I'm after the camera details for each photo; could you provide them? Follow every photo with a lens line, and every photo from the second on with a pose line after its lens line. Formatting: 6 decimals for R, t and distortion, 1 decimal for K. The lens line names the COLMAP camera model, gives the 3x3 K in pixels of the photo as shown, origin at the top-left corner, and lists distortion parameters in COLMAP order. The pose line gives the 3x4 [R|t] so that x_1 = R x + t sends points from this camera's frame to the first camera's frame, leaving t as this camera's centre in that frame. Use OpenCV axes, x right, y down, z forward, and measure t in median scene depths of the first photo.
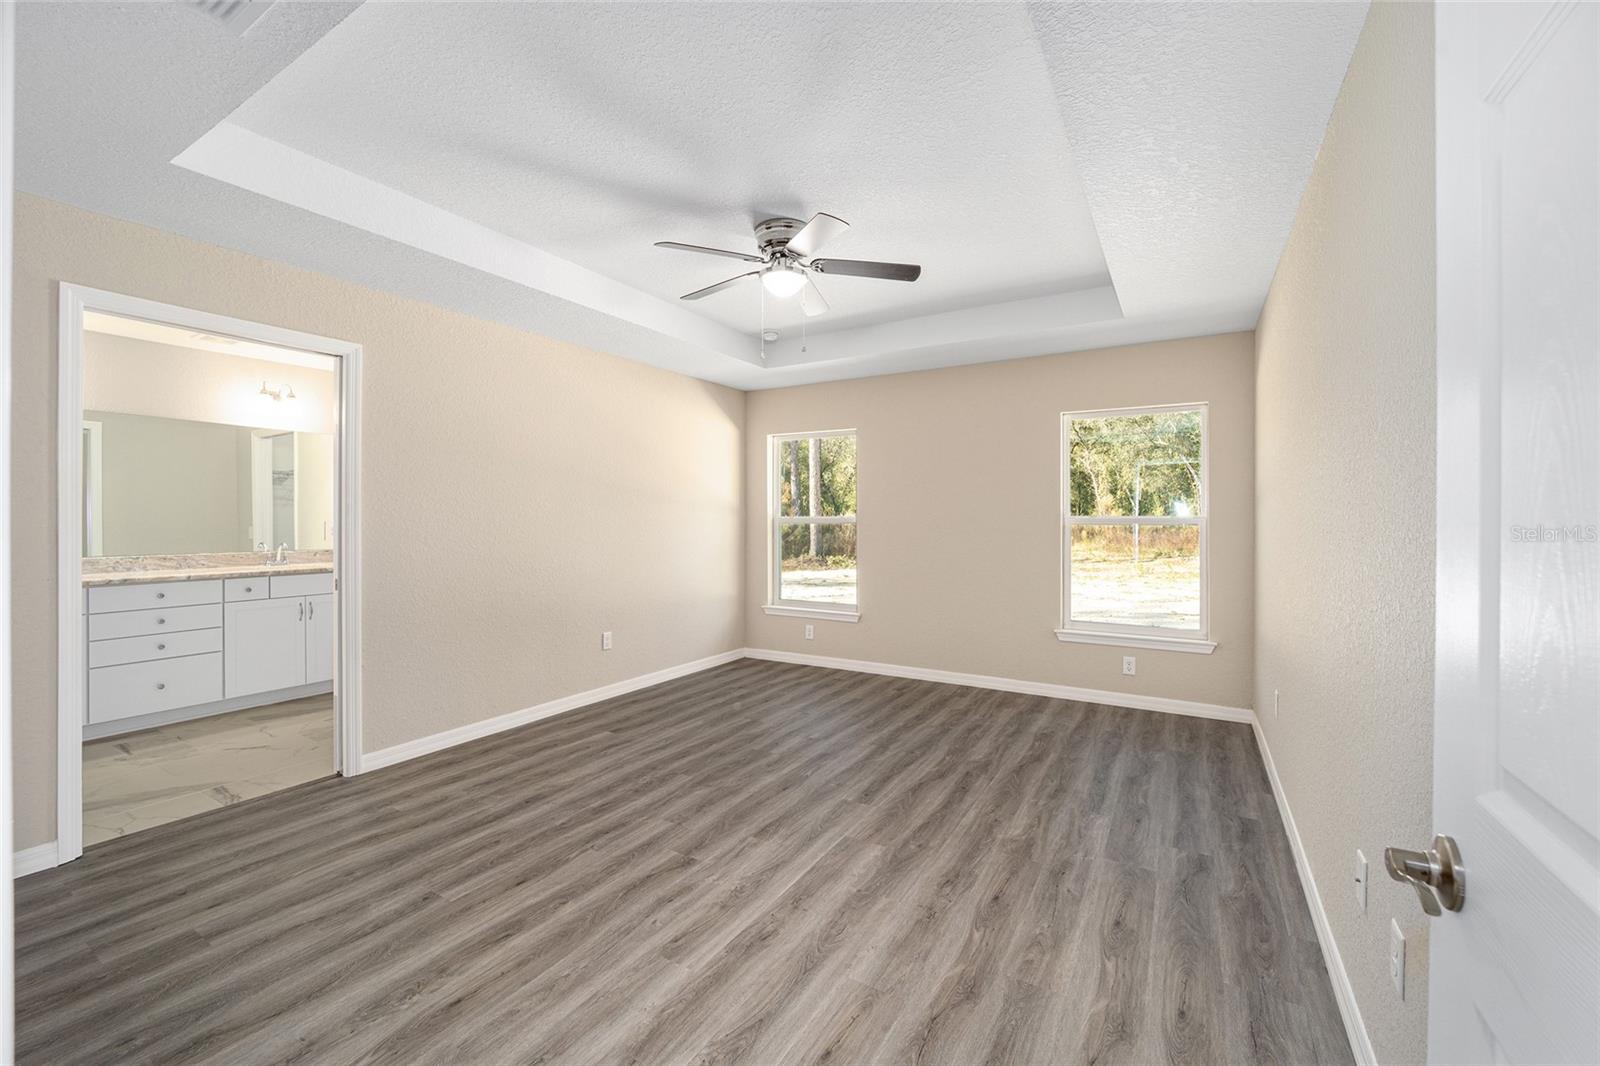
lens RADIAL K [[650.7, 0, 794.3], [0, 650.7, 522.0], [0, 0, 1]] dist [-0.014900, -0.000104]
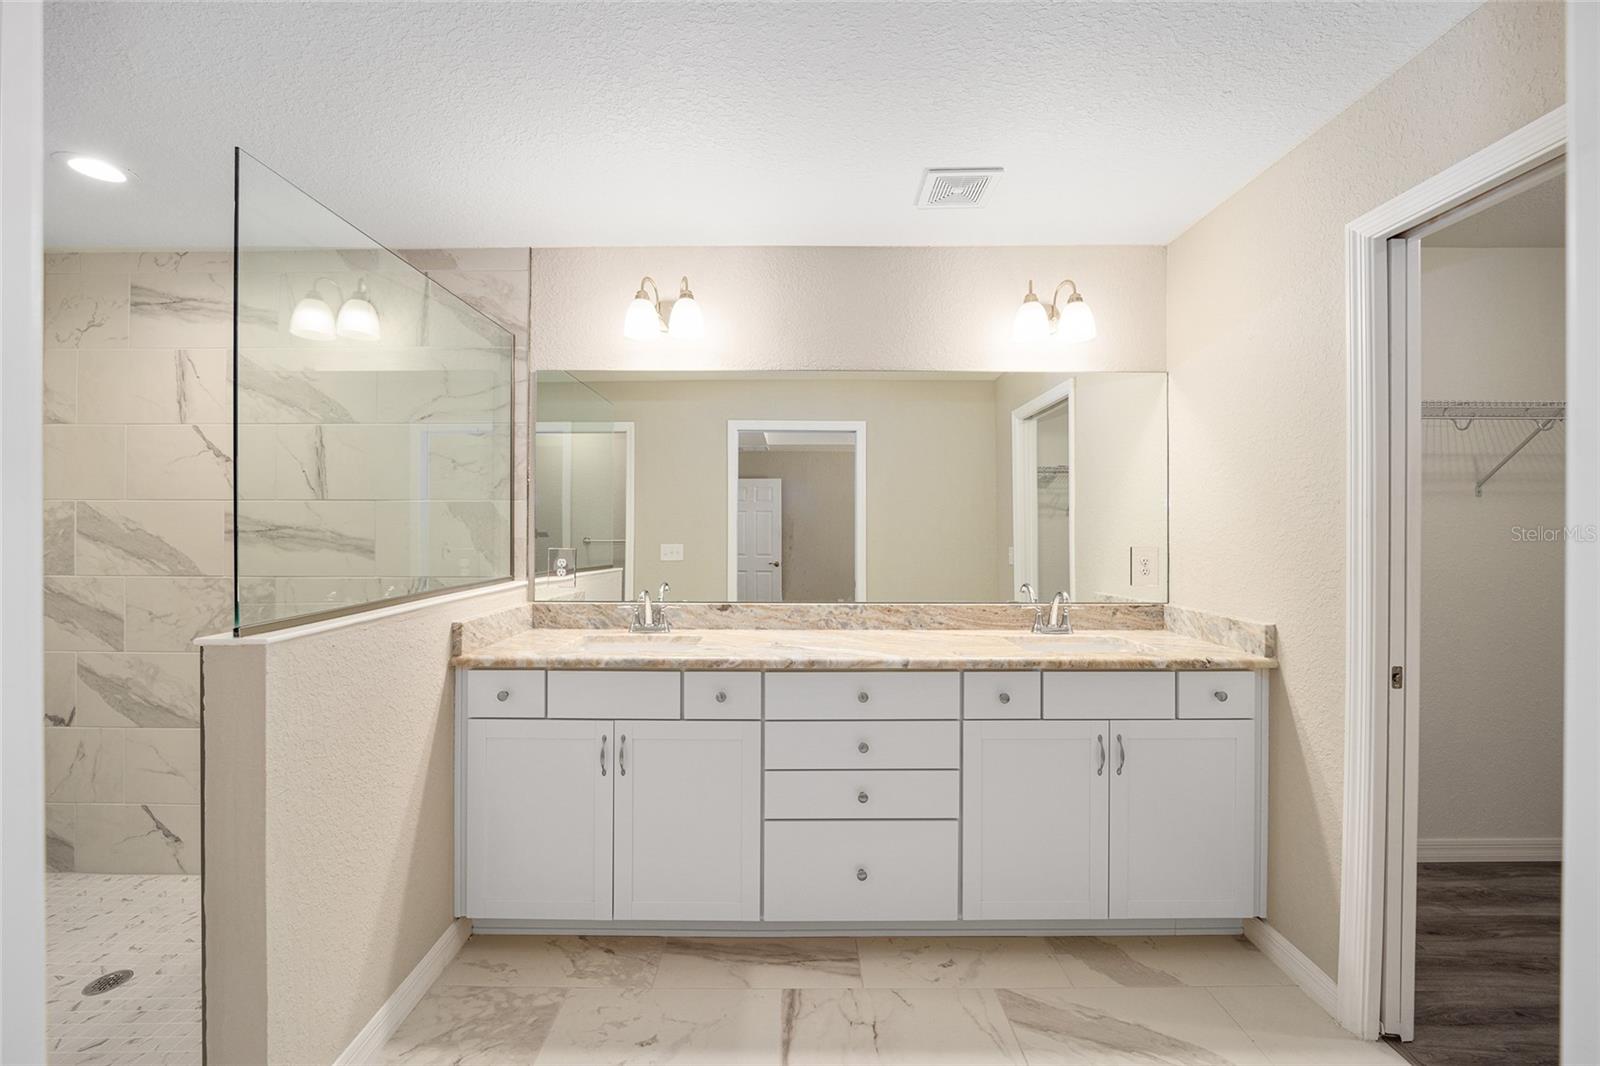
lens RADIAL K [[642.4, 0, 800.0], [0, 642.4, 533.0], [0, 0, 1]] dist [-0.012165, -0.000018]
pose [[0.522100, 0.004434, -0.852872, -0.524969], [-0.001845, 0.999990, 0.004070, -0.015818], [0.852882, -0.000551, 0.522103, 0.625601]]
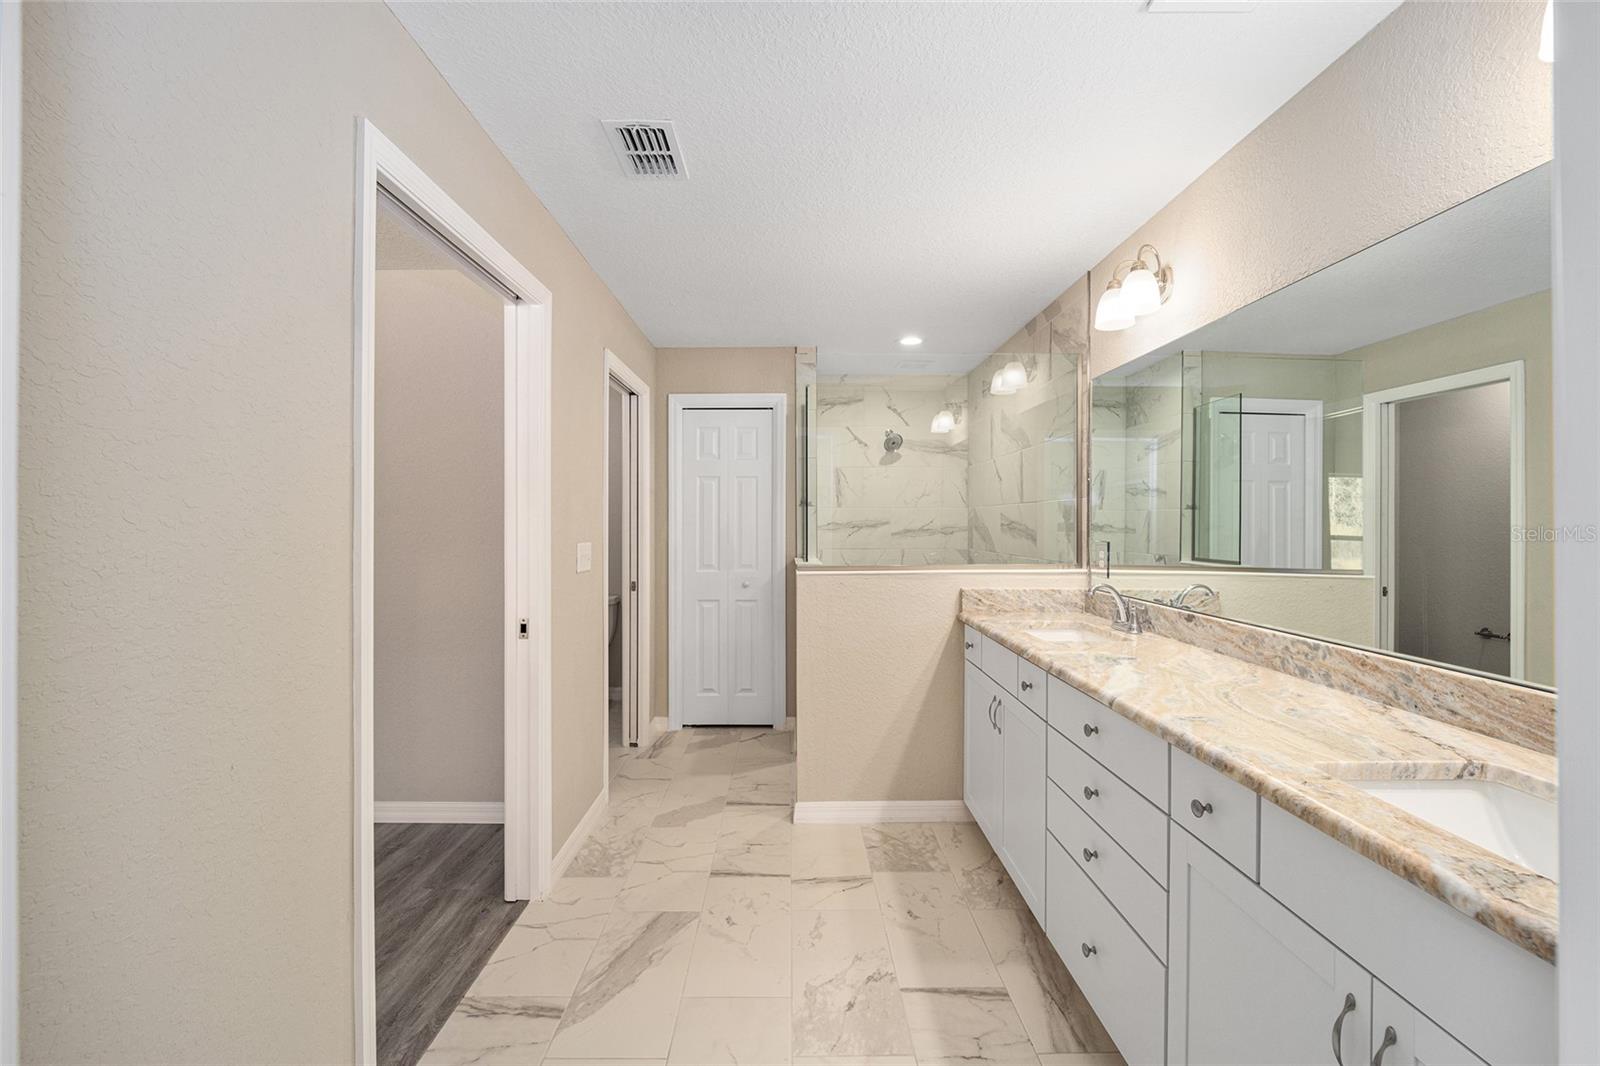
lens RADIAL K [[650.7, 0, 794.3], [0, 650.7, 522.0], [0, 0, 1]] dist [-0.014900, -0.000104]
pose [[-0.848891, -0.002120, -0.528563, -0.549616], [-0.002451, 0.999997, -0.000076, -0.016750], [0.528562, 0.001231, -0.848894, 1.132781]]
